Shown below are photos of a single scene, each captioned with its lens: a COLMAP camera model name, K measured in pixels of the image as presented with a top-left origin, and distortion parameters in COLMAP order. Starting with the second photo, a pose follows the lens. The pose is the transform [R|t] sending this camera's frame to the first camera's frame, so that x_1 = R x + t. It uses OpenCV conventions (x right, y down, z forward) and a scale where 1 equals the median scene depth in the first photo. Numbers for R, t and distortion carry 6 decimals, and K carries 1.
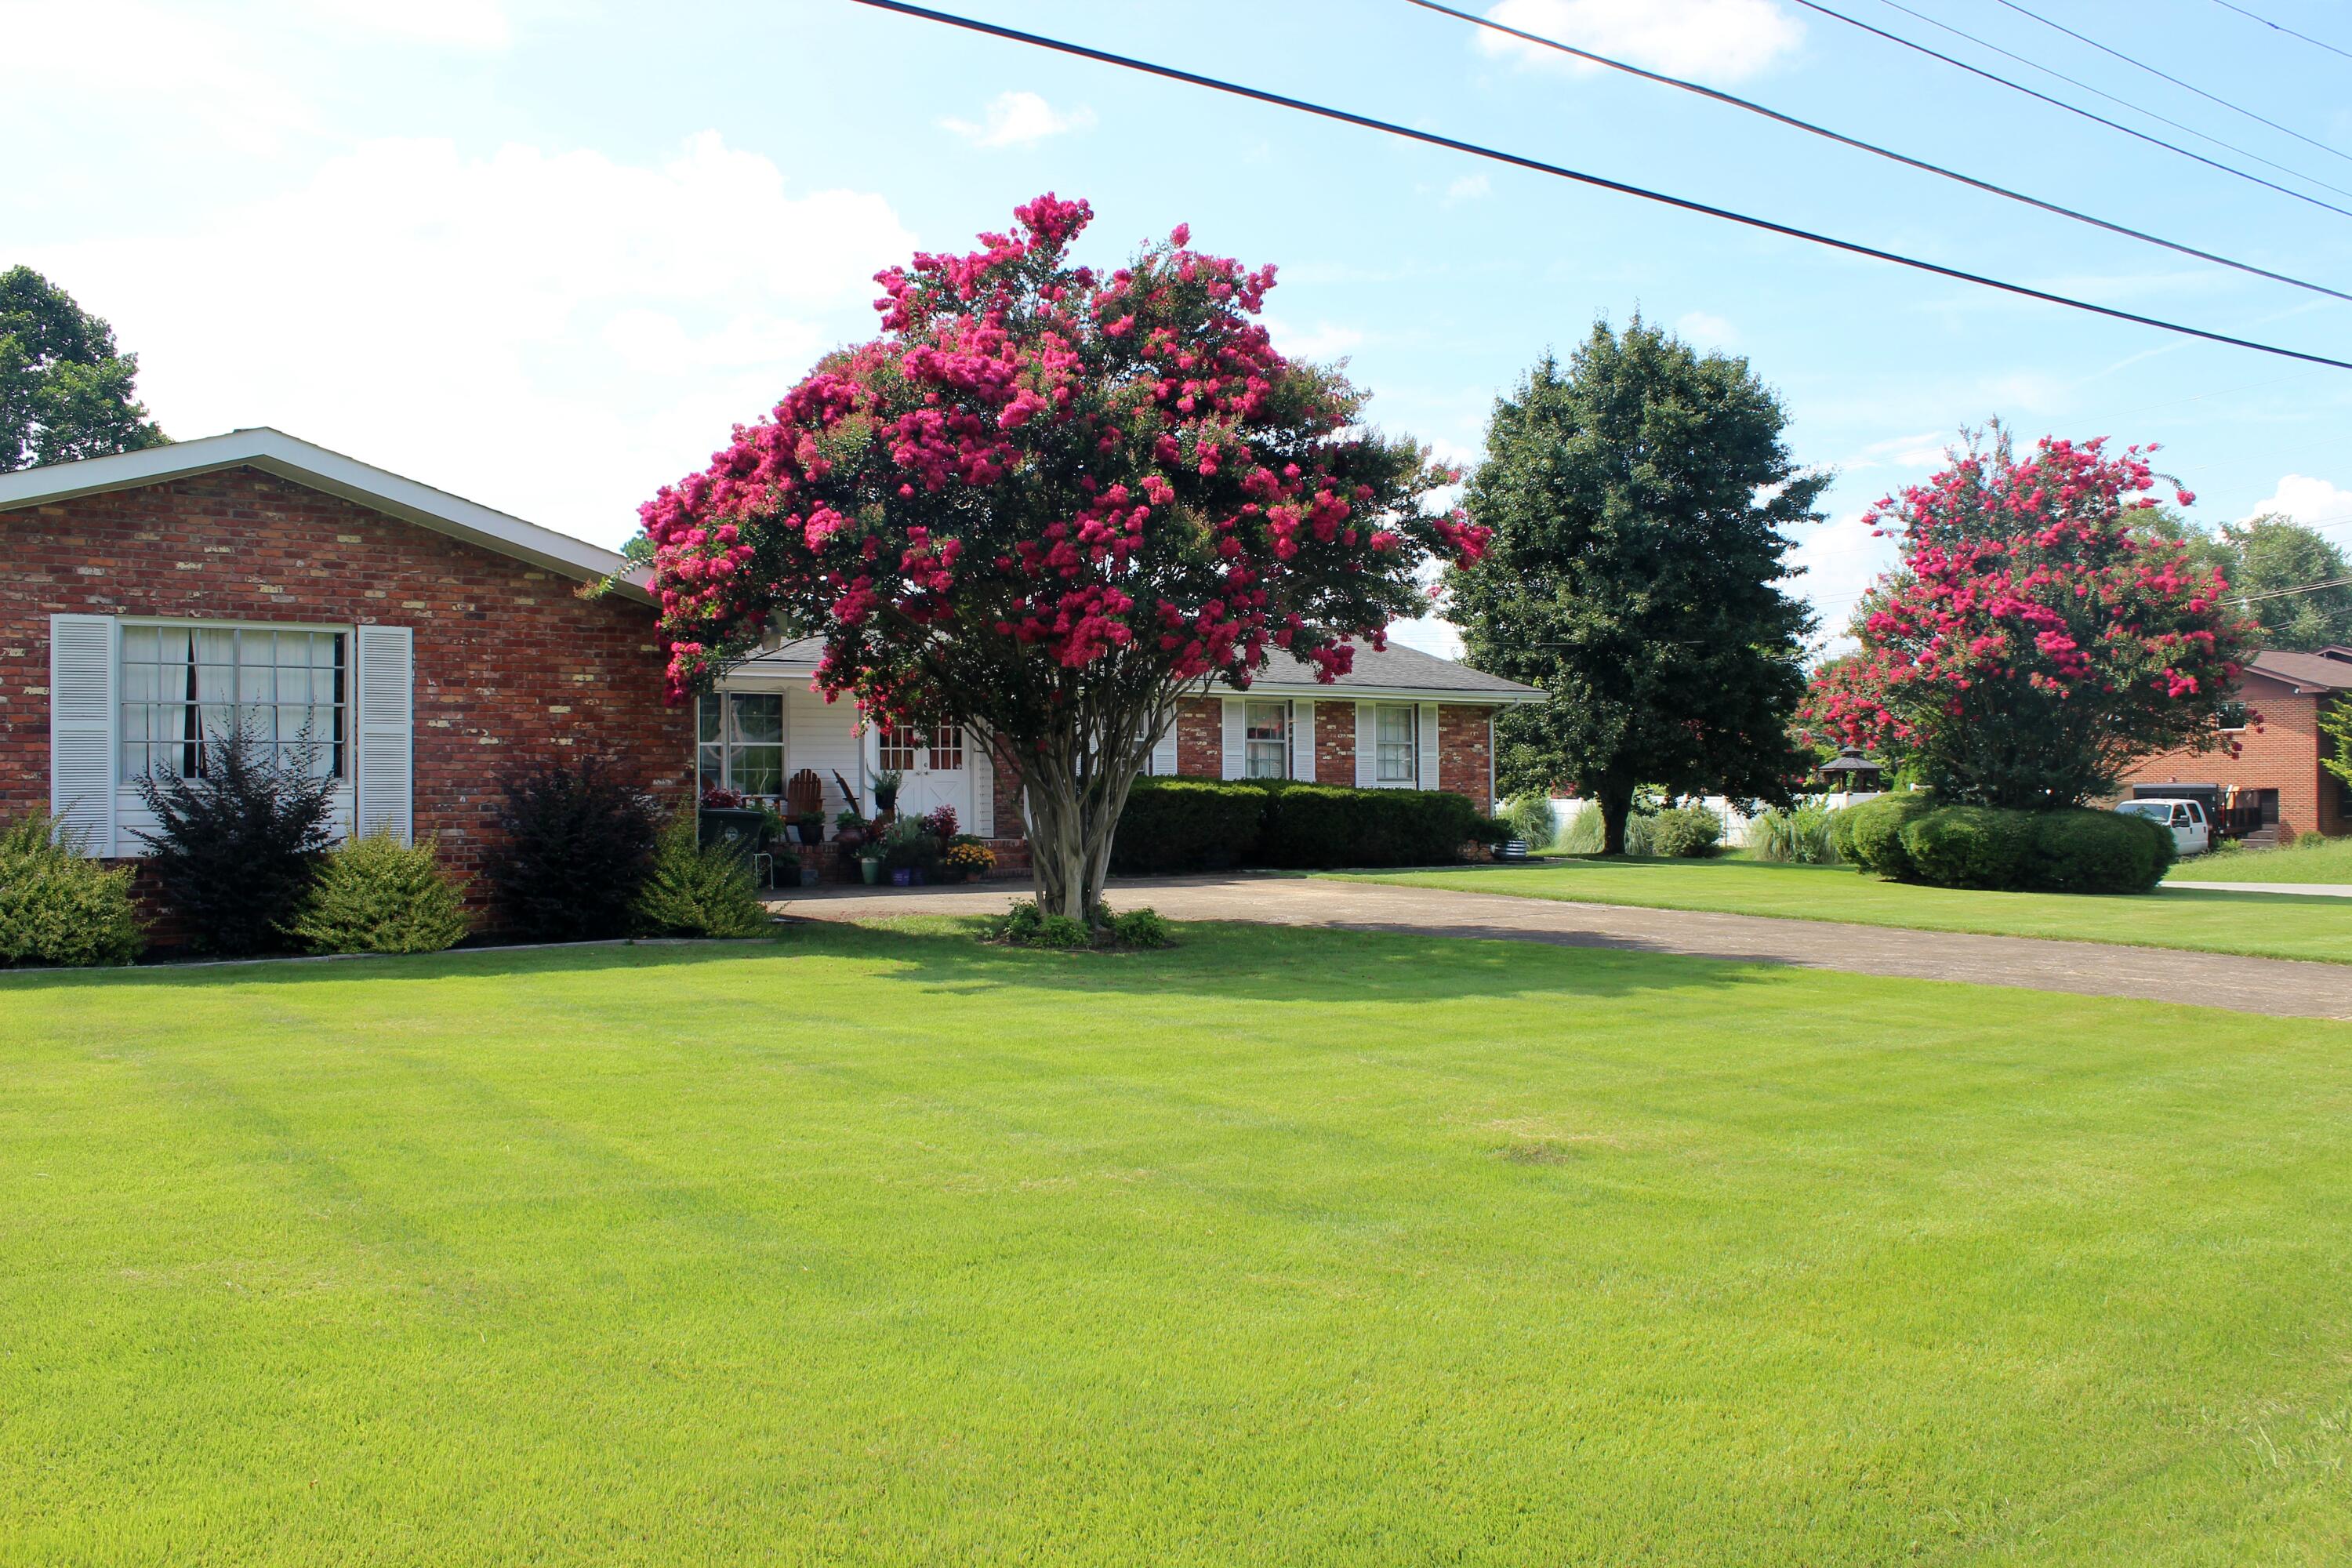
lens RADIAL K [[1929.0, 0, 1175.7], [0, 1929.0, 777.1], [0, 0, 1]] dist [-0.108588, 0.024294]
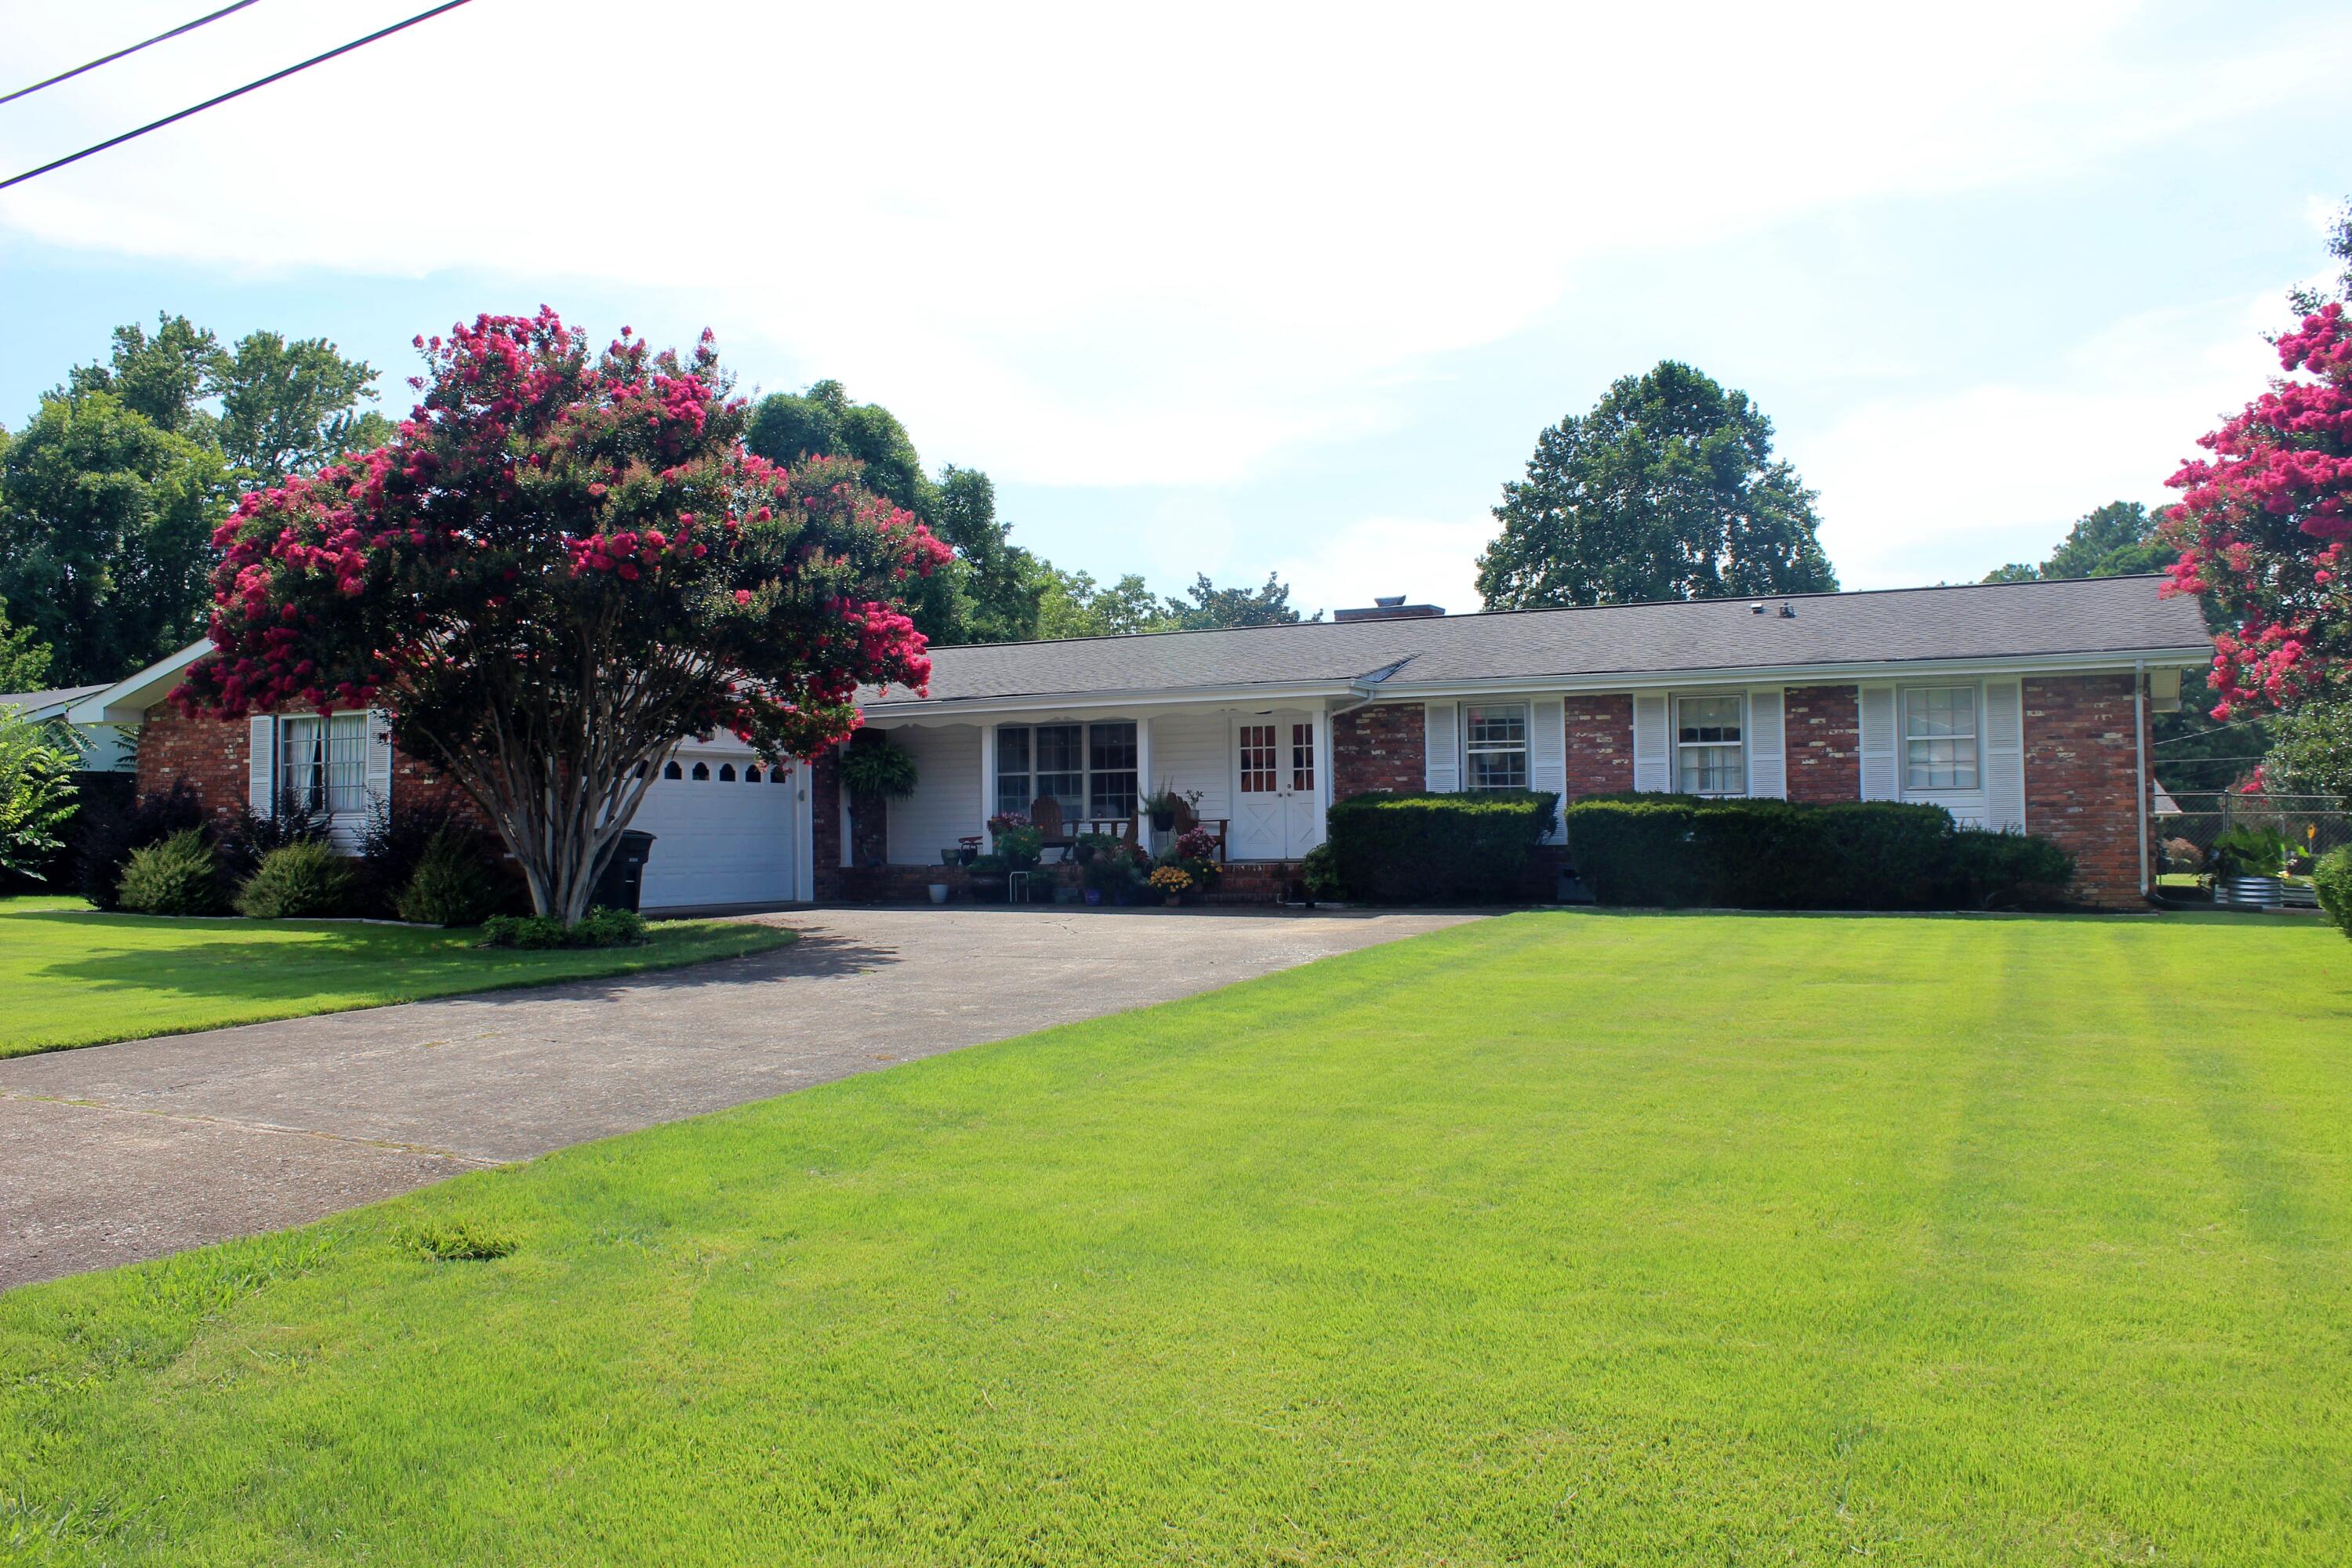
lens RADIAL K [[1929.0, 0, 1170.2], [0, 1929.0, 802.4], [0, 0, 1]] dist [-0.108588, 0.024294]
pose [[0.455453, -0.016243, -0.890111, 0.705426], [0.012903, 0.999849, -0.011643, 0.012380], [0.890166, -0.006183, 0.455594, 0.500248]]
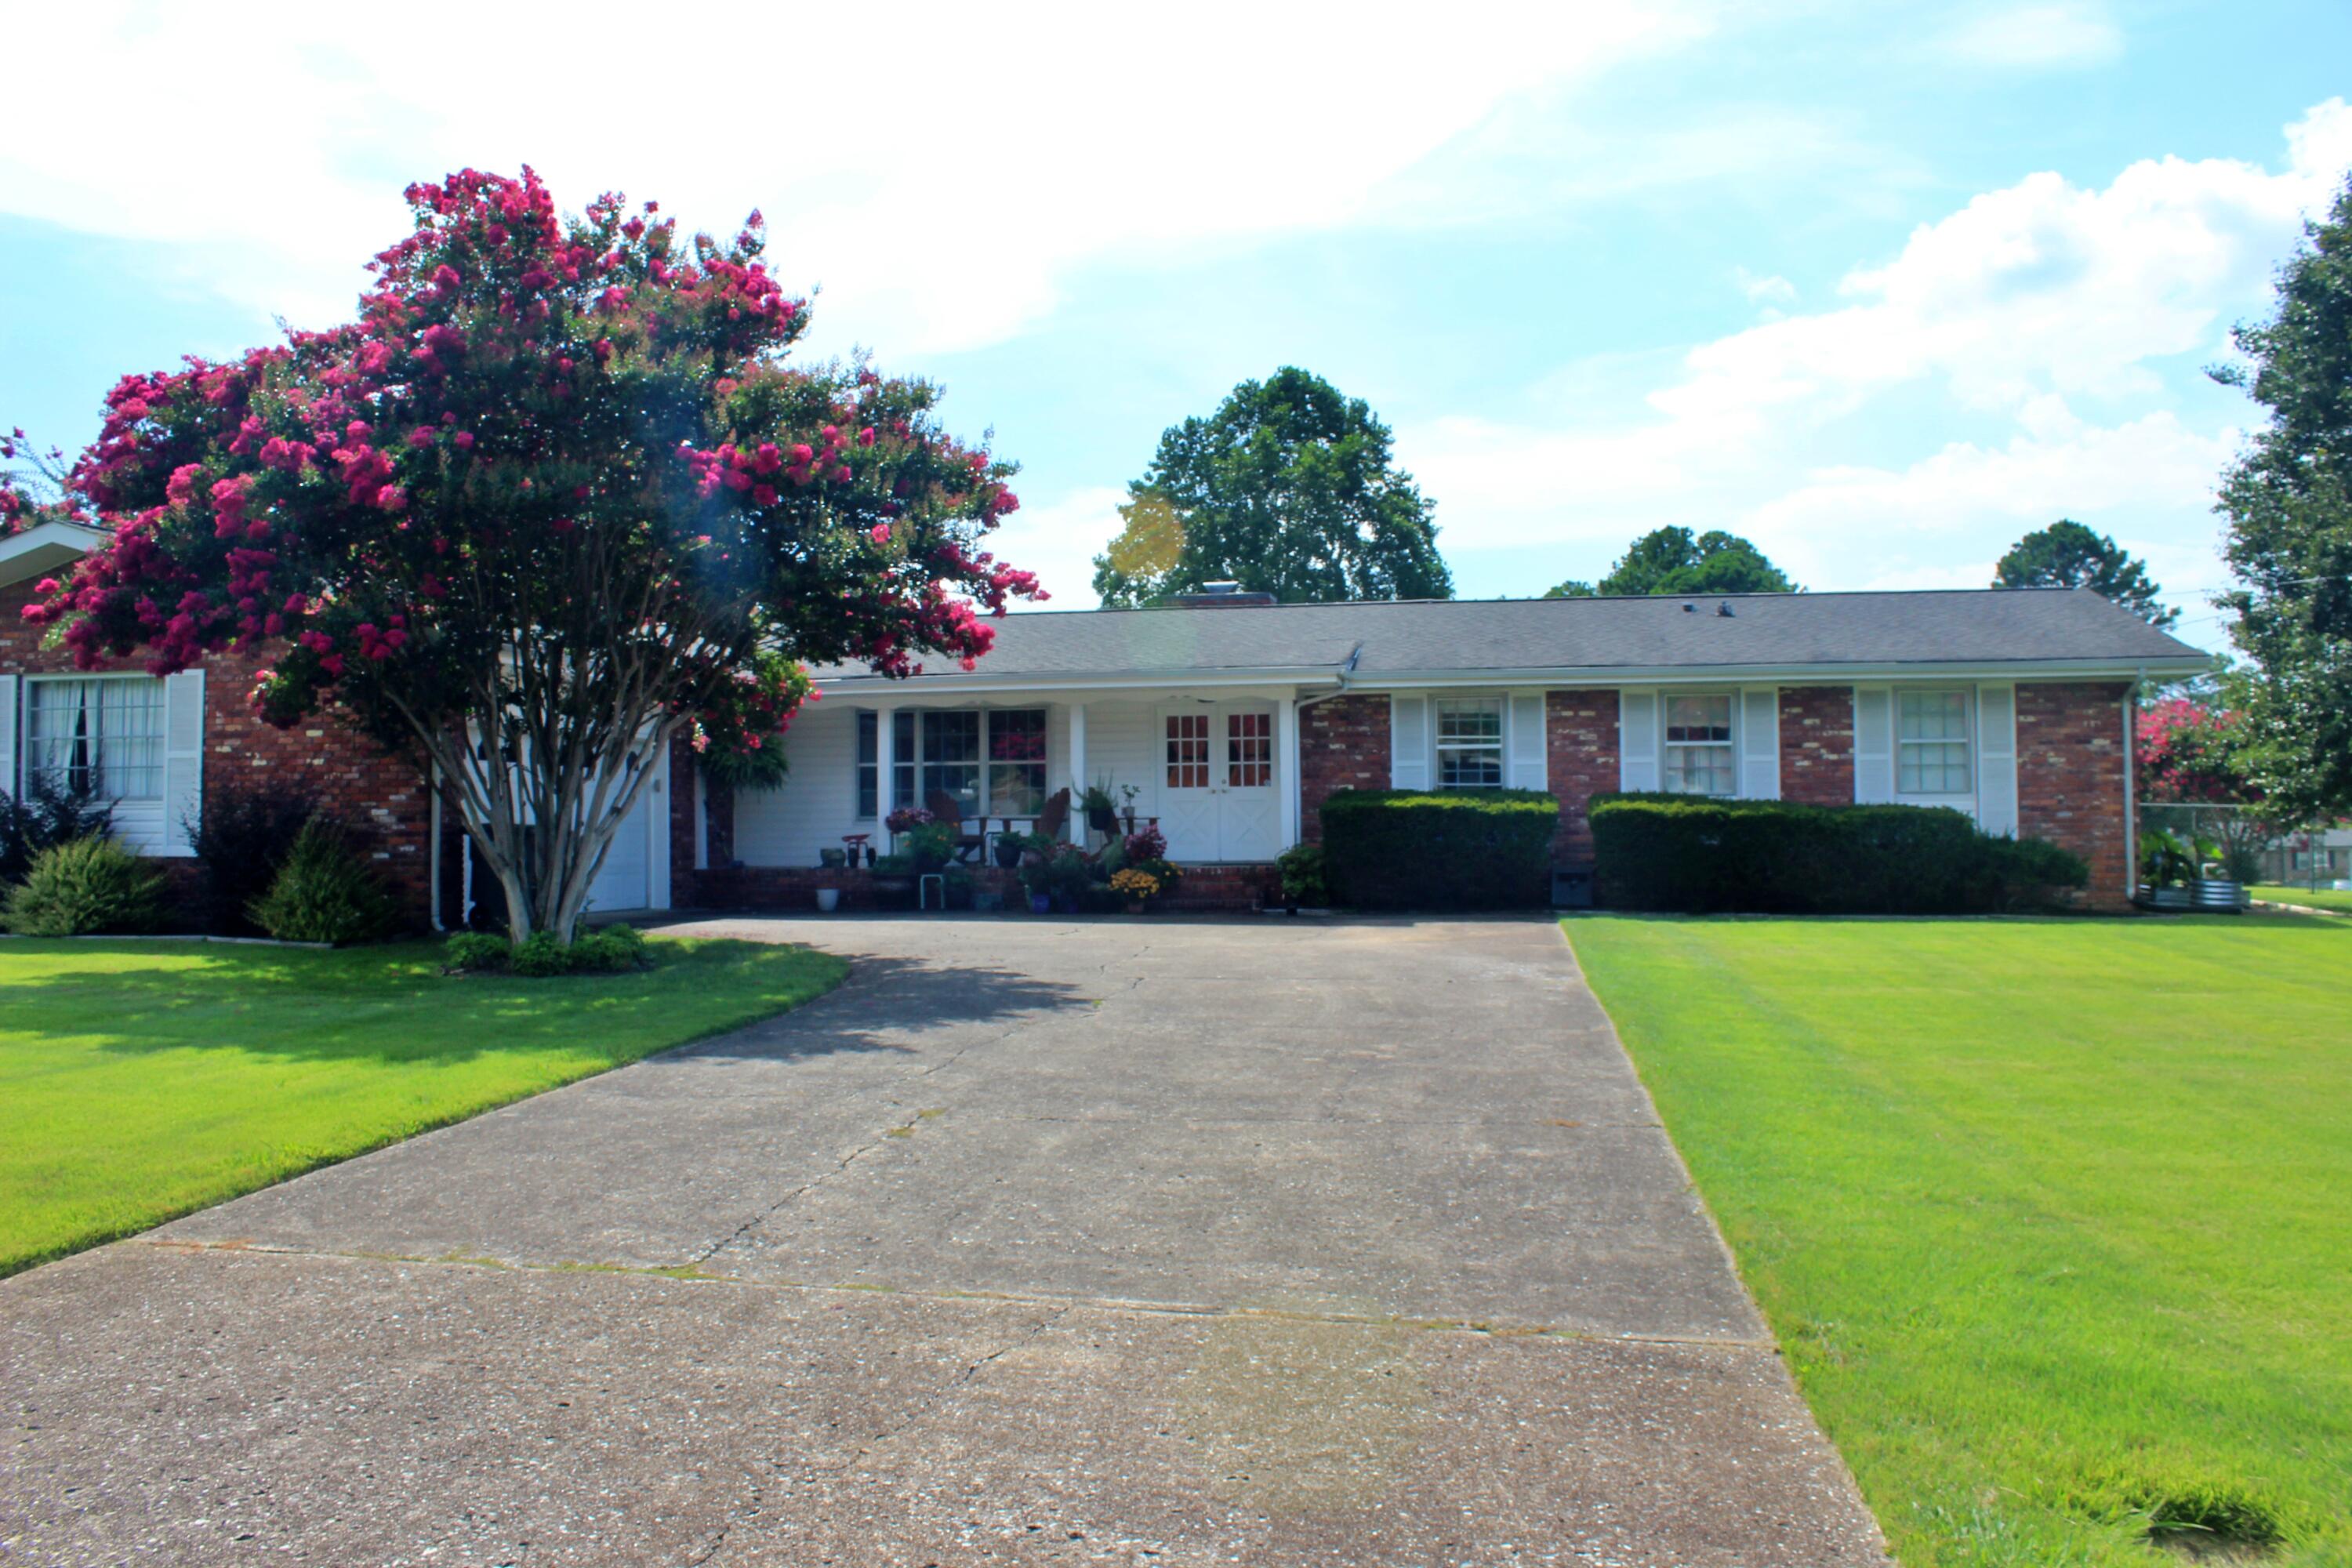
lens RADIAL K [[1929.0, 0, 1179.6], [0, 1929.0, 801.6], [0, 0, 1]] dist [-0.108588, 0.024294]
pose [[0.677430, -0.011397, -0.735499, 0.510931], [0.005994, 0.999932, -0.009974, 0.011567], [0.735563, 0.002348, 0.677452, 0.377271]]
